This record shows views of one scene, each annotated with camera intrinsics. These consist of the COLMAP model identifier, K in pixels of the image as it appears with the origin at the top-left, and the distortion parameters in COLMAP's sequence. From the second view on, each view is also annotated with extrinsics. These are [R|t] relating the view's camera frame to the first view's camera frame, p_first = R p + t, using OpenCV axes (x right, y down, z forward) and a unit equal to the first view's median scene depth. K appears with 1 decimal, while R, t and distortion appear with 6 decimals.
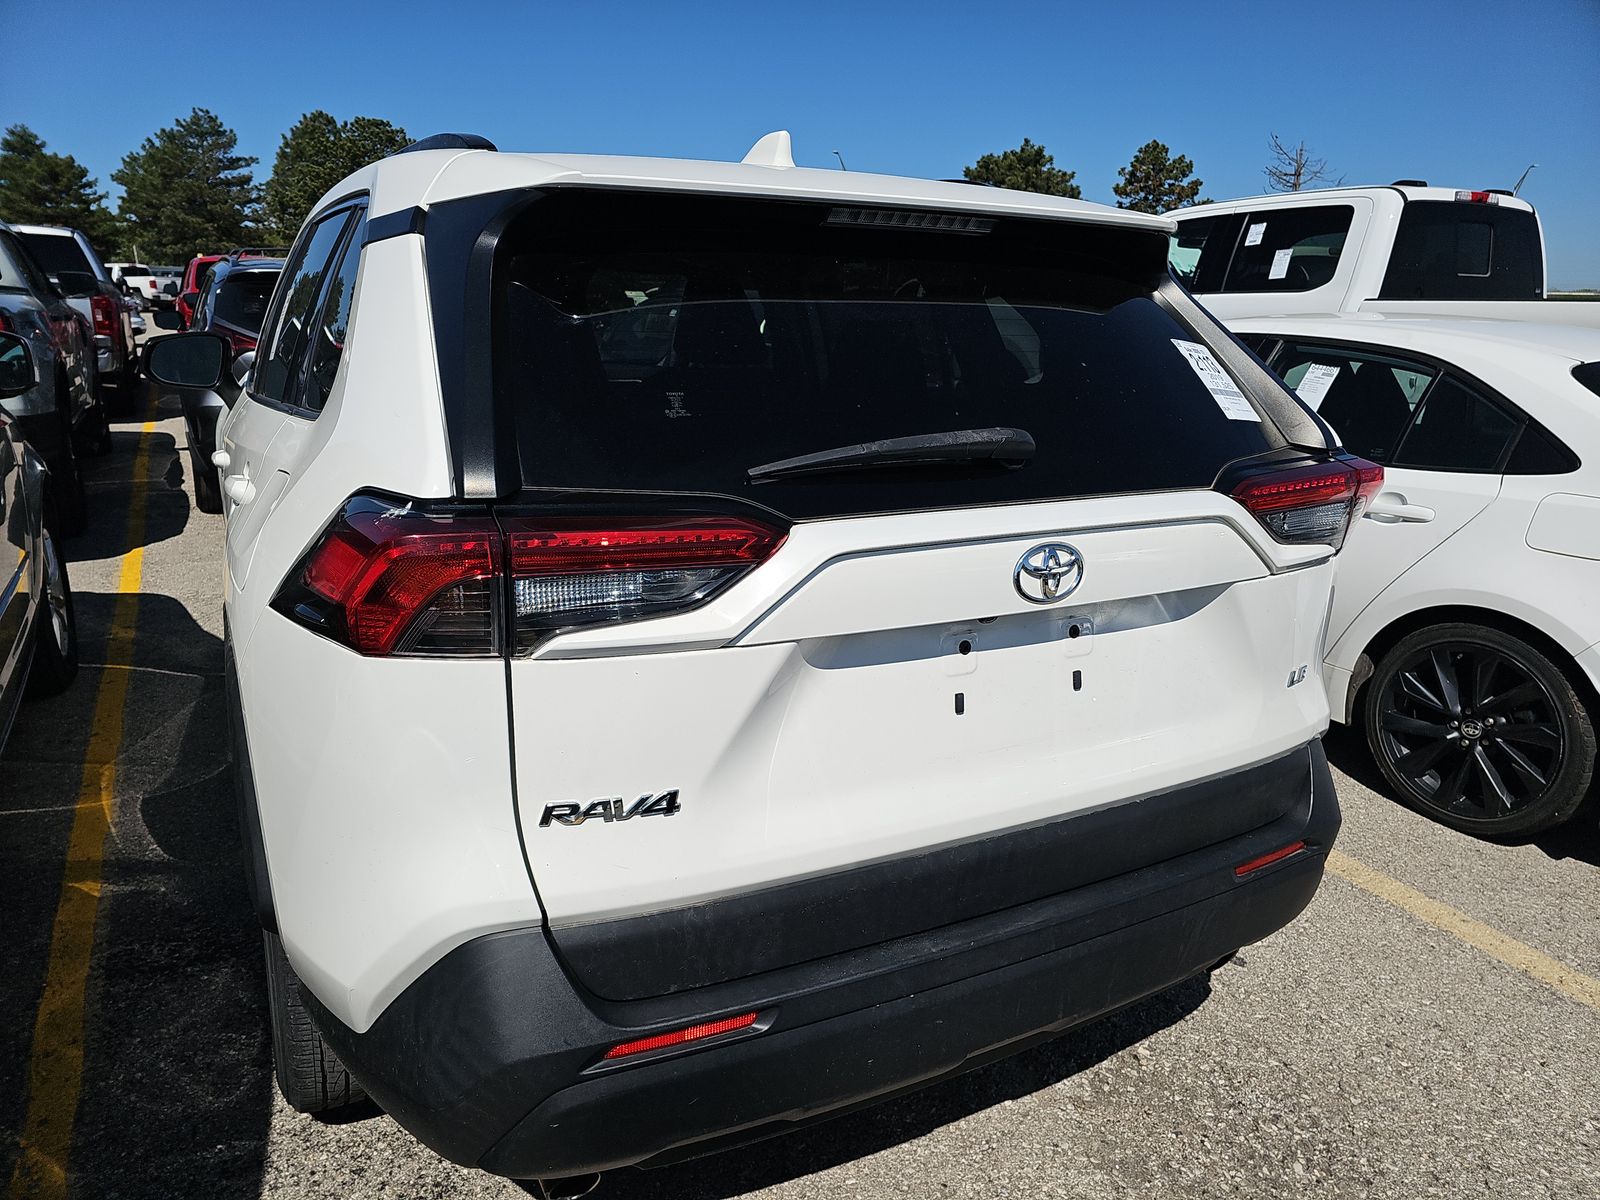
lens RADIAL K [[1068.3, 0, 800.0], [0, 1068.3, 600.0], [0, 0, 1]] dist [0.047590, -0.046944]
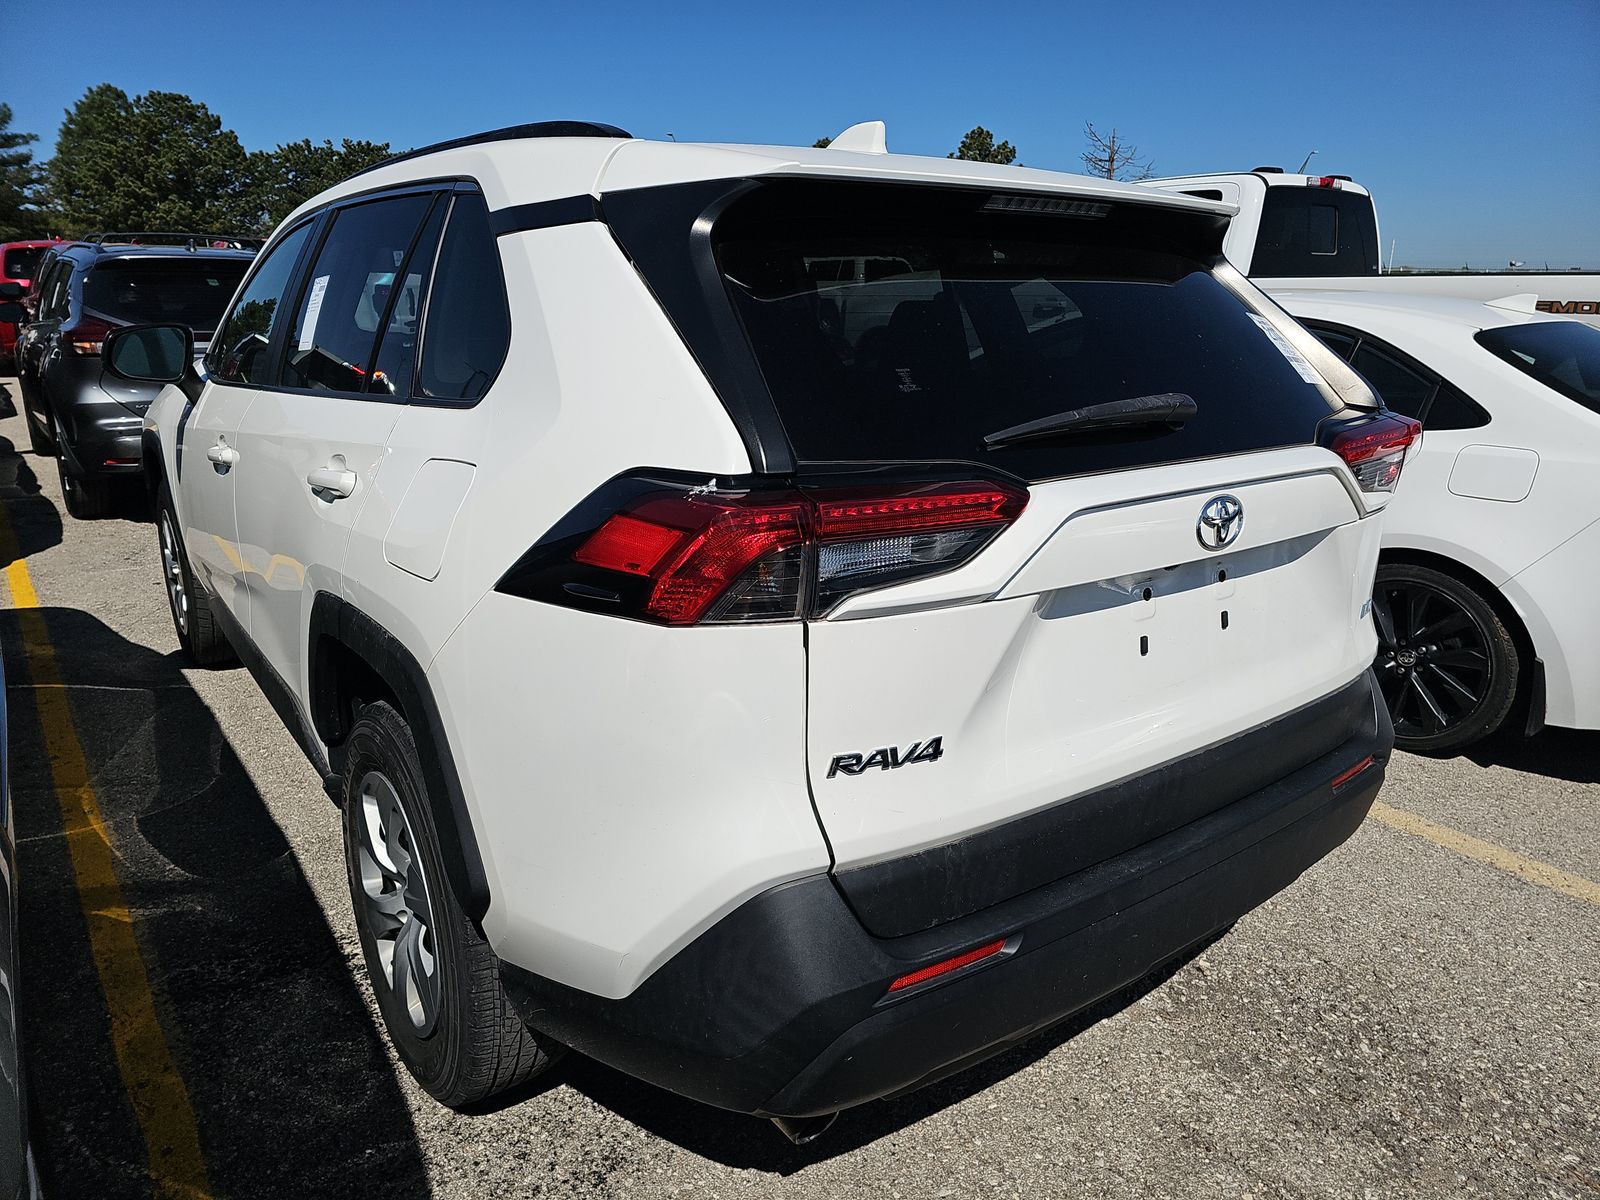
lens RADIAL K [[1068.3, 0, 801.6], [0, 1068.3, 583.8], [0, 0, 1]] dist [0.059381, -0.061507]
pose [[0.987554, -0.052208, 0.148365, -0.249983], [0.052083, 0.998632, 0.004730, 0.007062], [-0.148409, 0.003056, 0.988921, -0.029189]]
